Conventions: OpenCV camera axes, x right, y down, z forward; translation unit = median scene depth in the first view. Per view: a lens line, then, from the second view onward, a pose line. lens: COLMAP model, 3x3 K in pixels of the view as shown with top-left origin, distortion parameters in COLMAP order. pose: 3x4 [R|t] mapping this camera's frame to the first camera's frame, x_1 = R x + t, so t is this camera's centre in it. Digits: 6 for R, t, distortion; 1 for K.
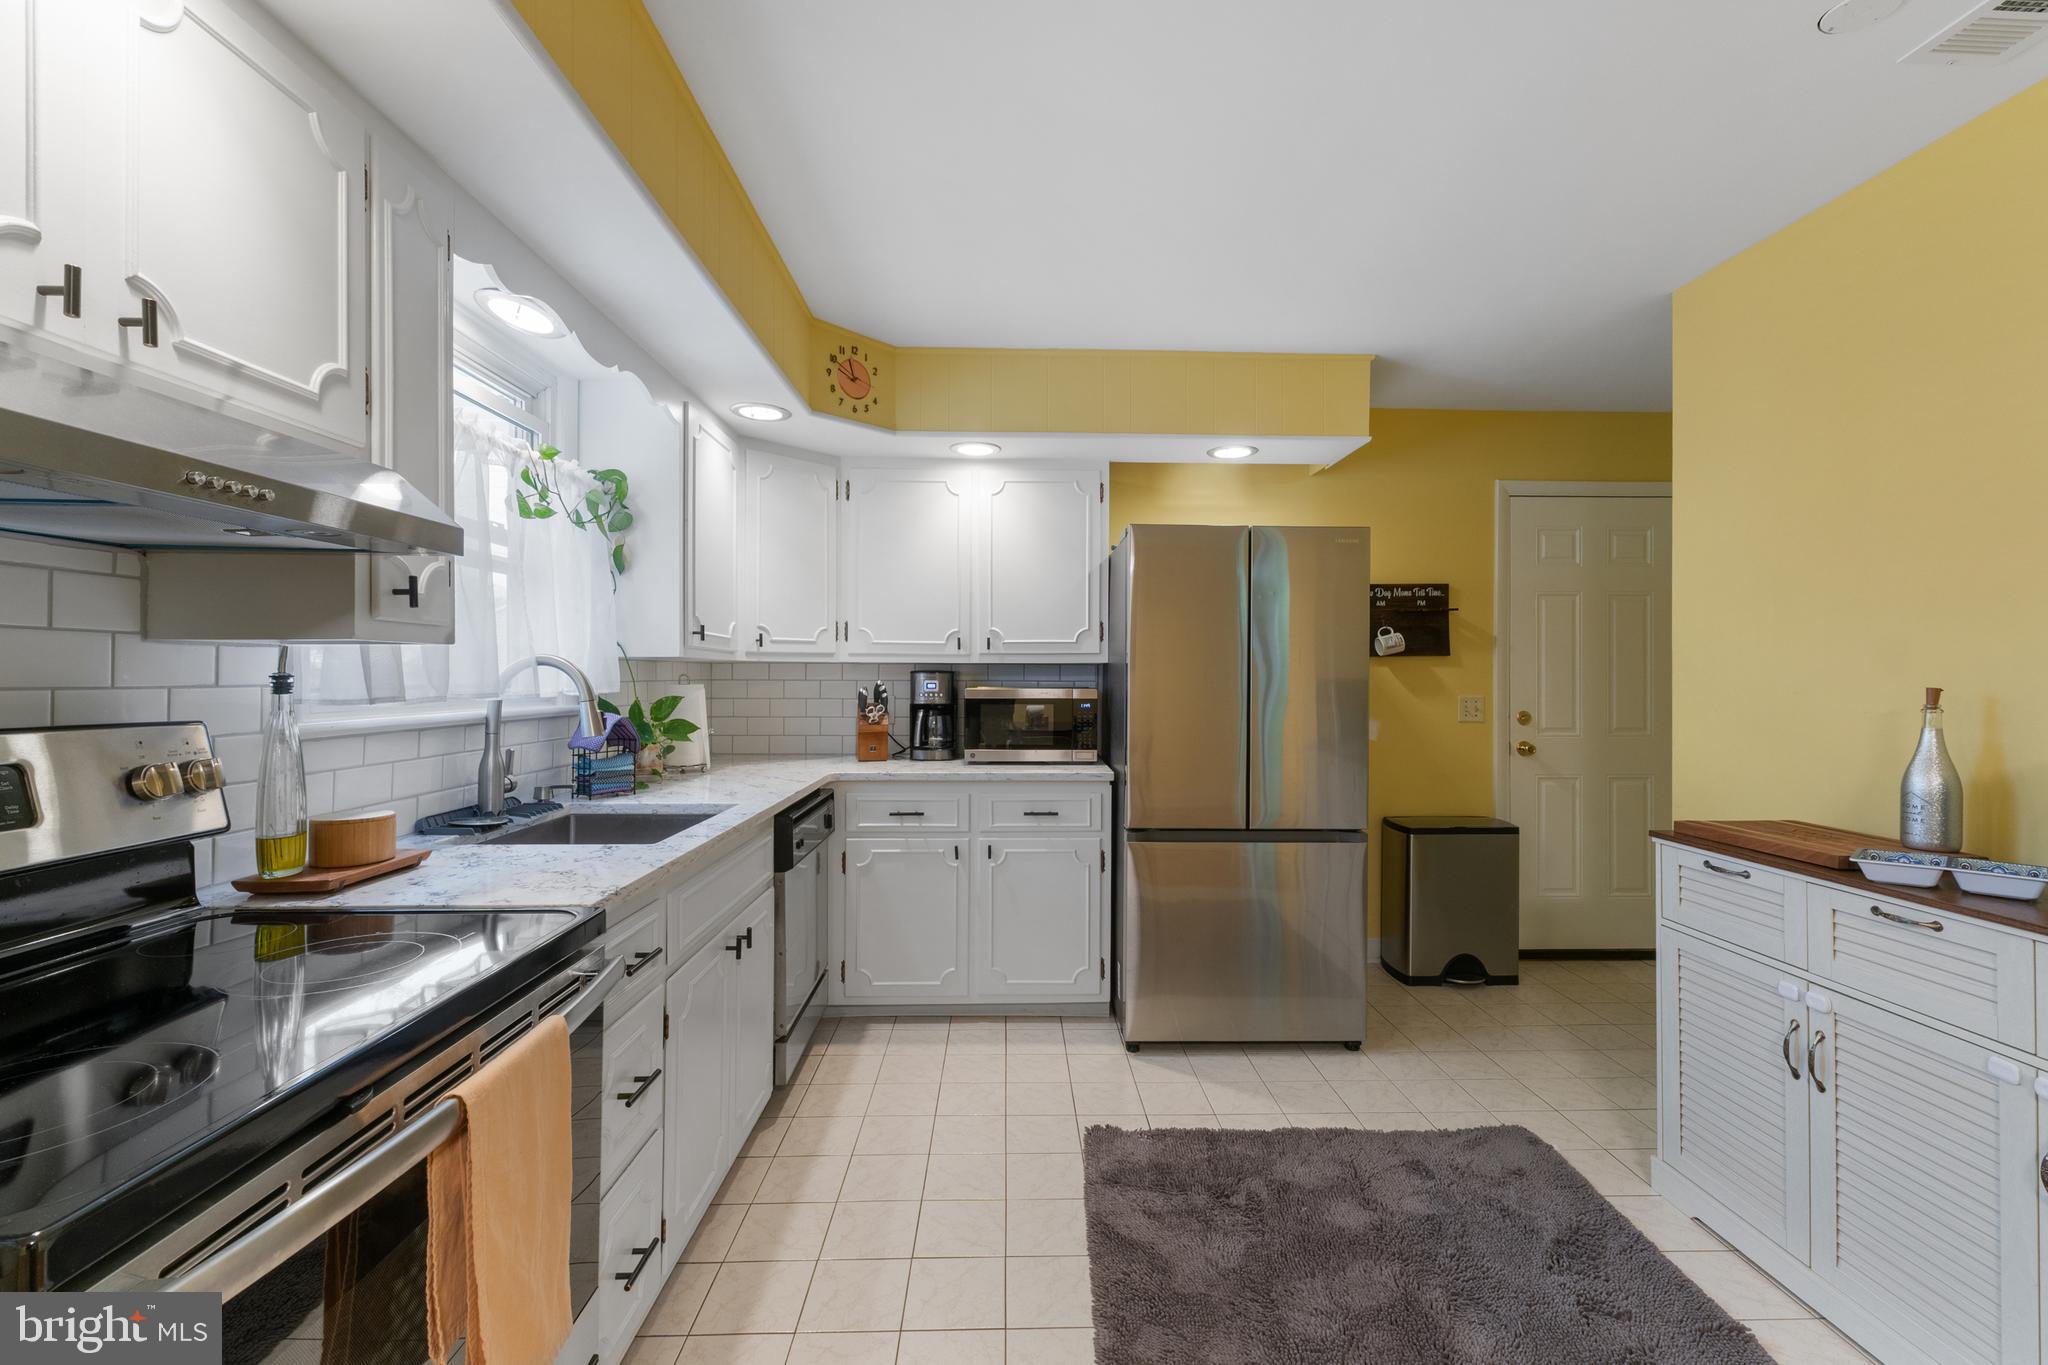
lens RADIAL K [[859.2, 0, 1033.0], [0, 859.2, 675.8], [0, 0, 1]] dist [0.001648, 0.000252]
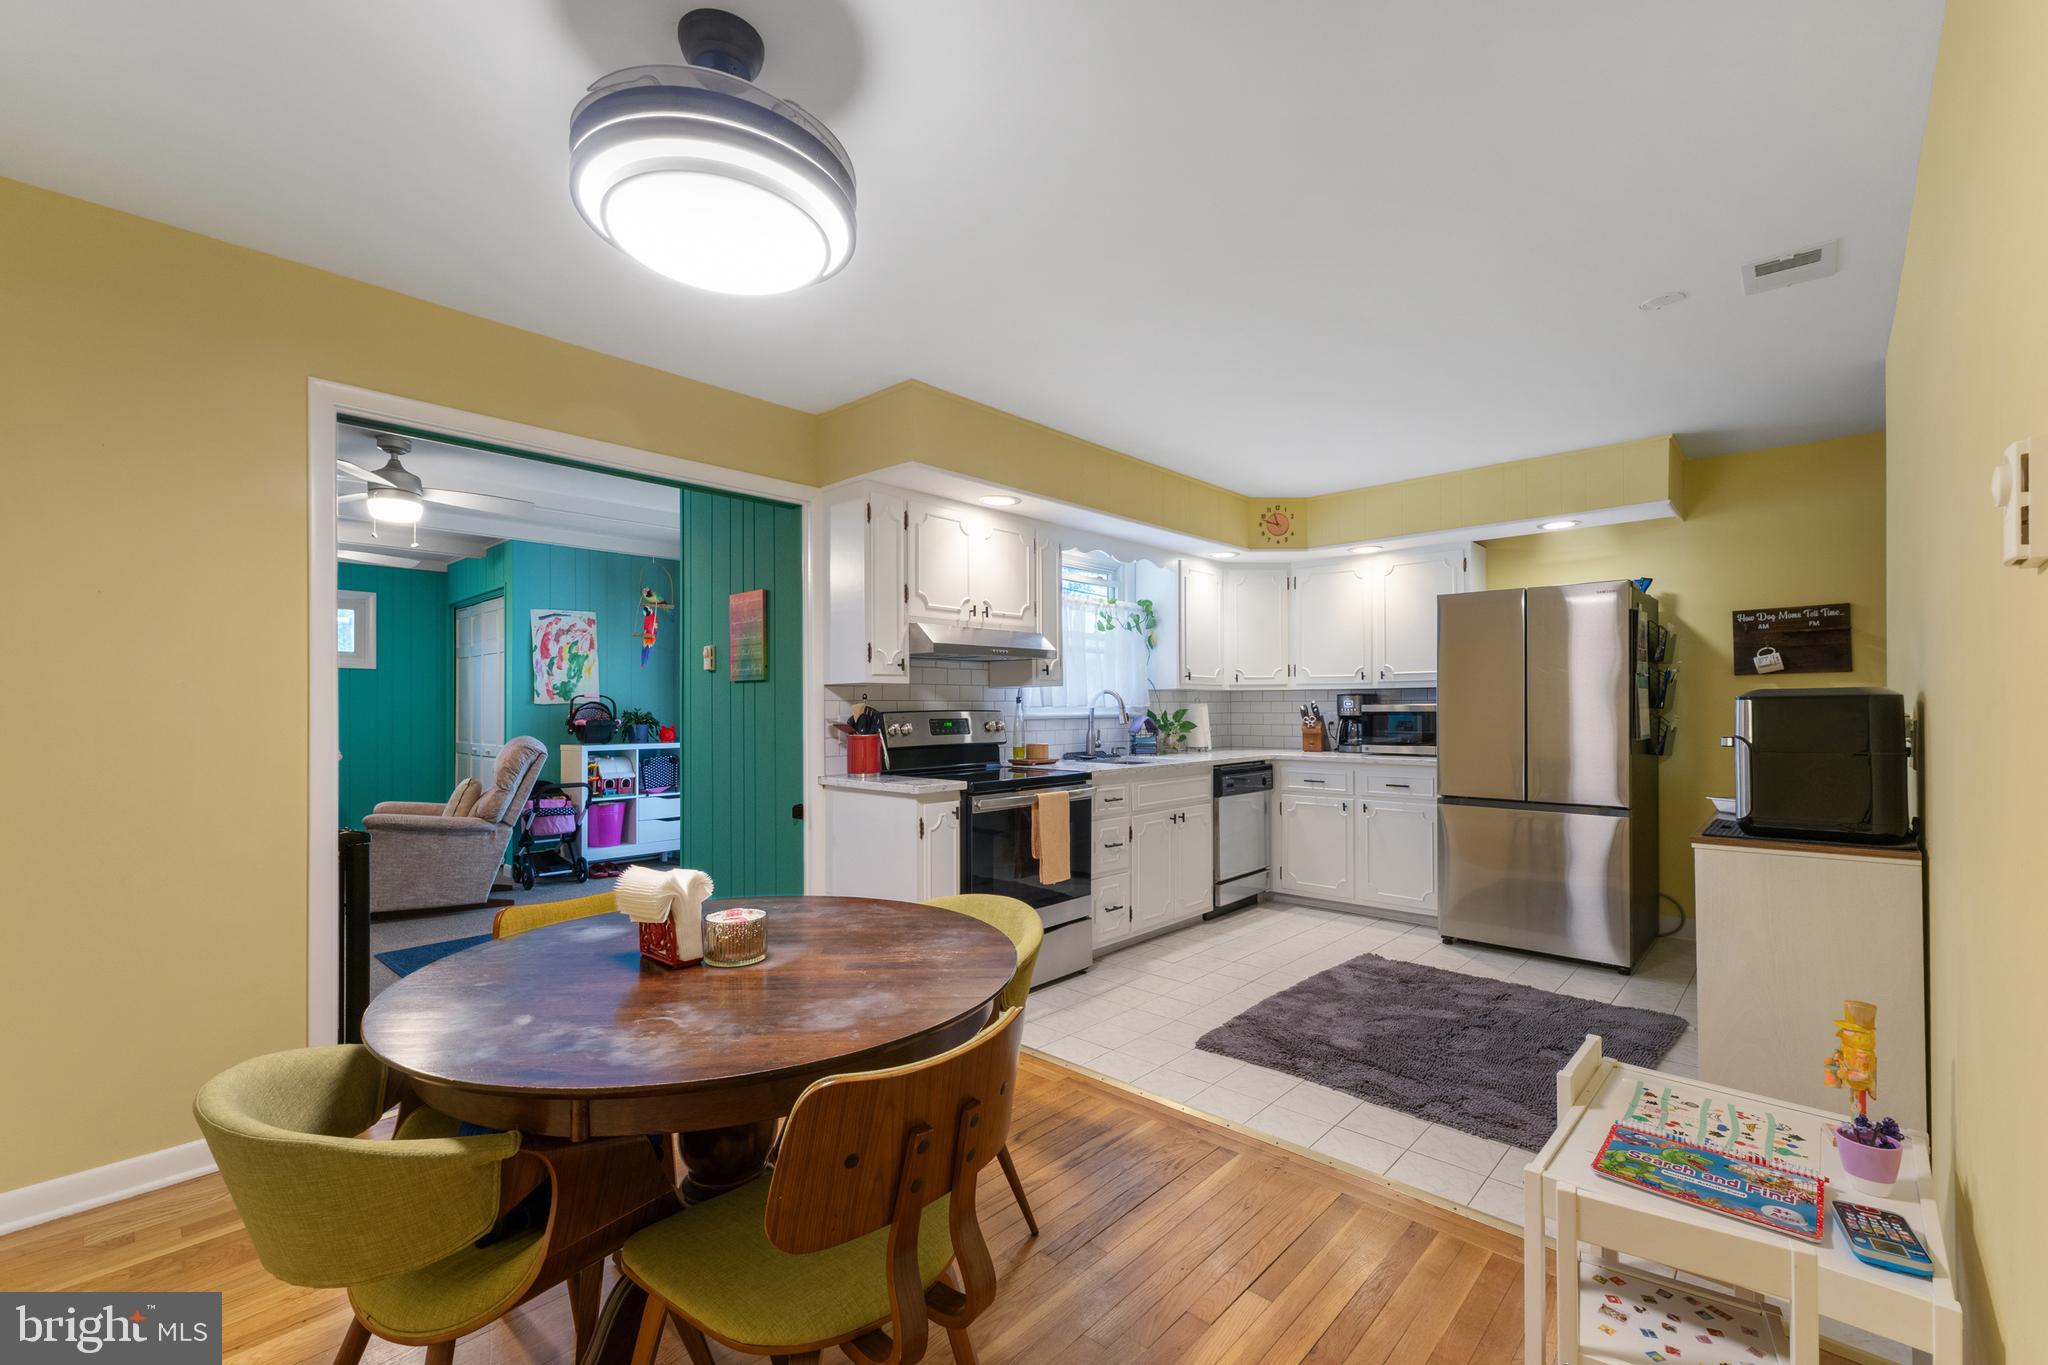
lens RADIAL K [[868.8, 0, 1028.7], [0, 868.8, 711.7], [0, 0, 1]] dist [0.000535, 0.000102]
pose [[0.713234, -0.003136, -0.700919, 0.754788], [0.006988, 0.999972, 0.002636, 0.023535], [0.700891, -0.006778, 0.713236, -0.680695]]
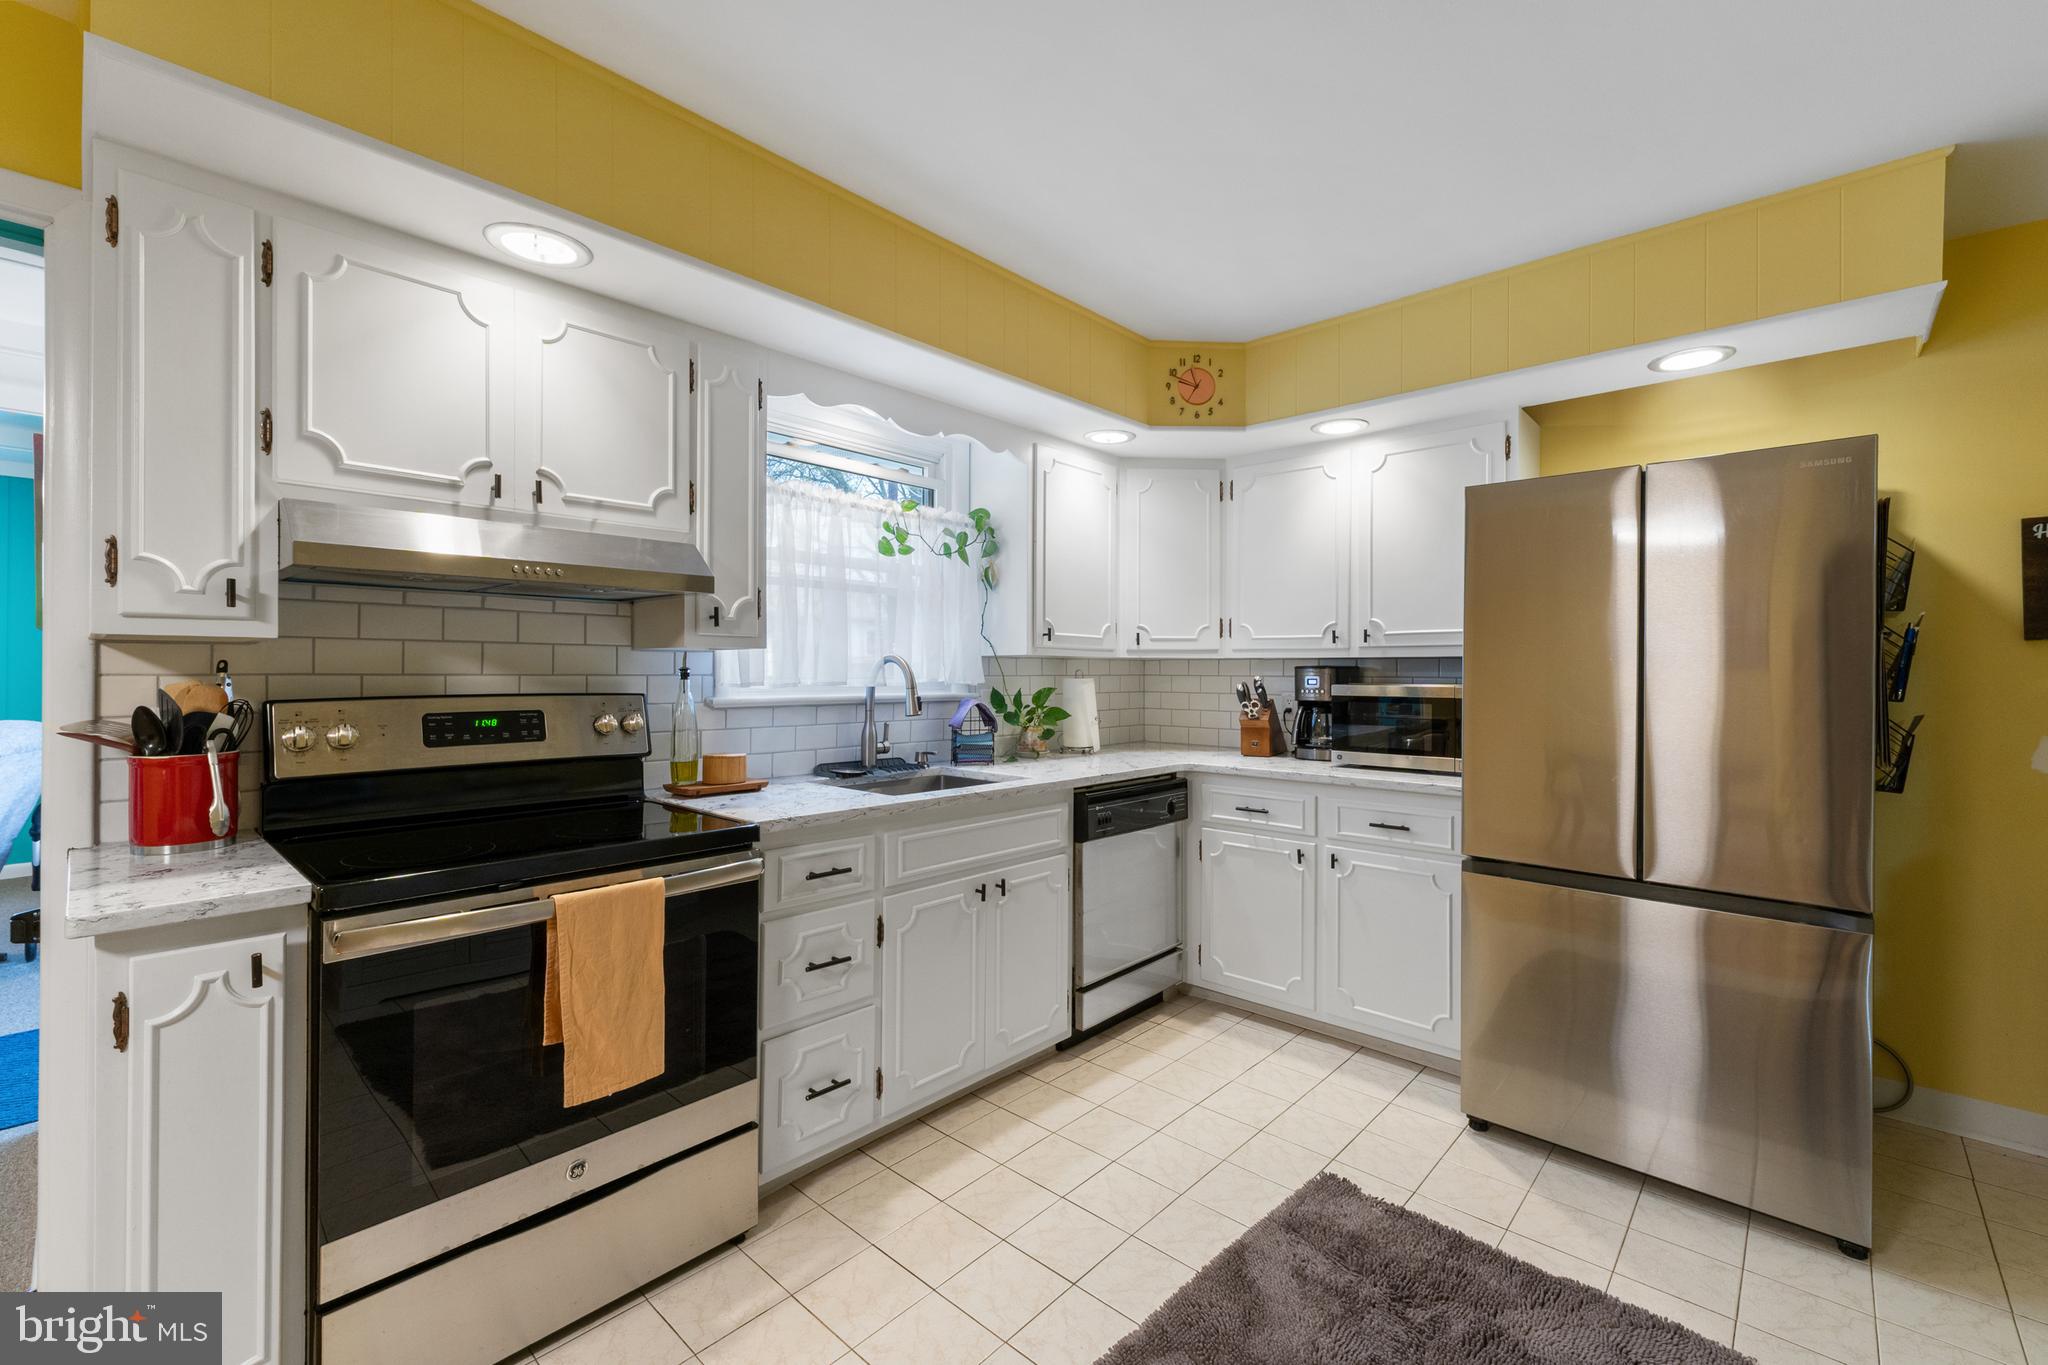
lens RADIAL K [[859.2, 0, 1033.0], [0, 859.2, 675.8], [0, 0, 1]] dist [0.001648, 0.000252]
pose [[0.717713, 0.003045, -0.696332, 0.435248], [-0.002094, 0.999995, 0.002215, 0.004438], [0.696336, -0.000132, 0.717716, 0.132481]]
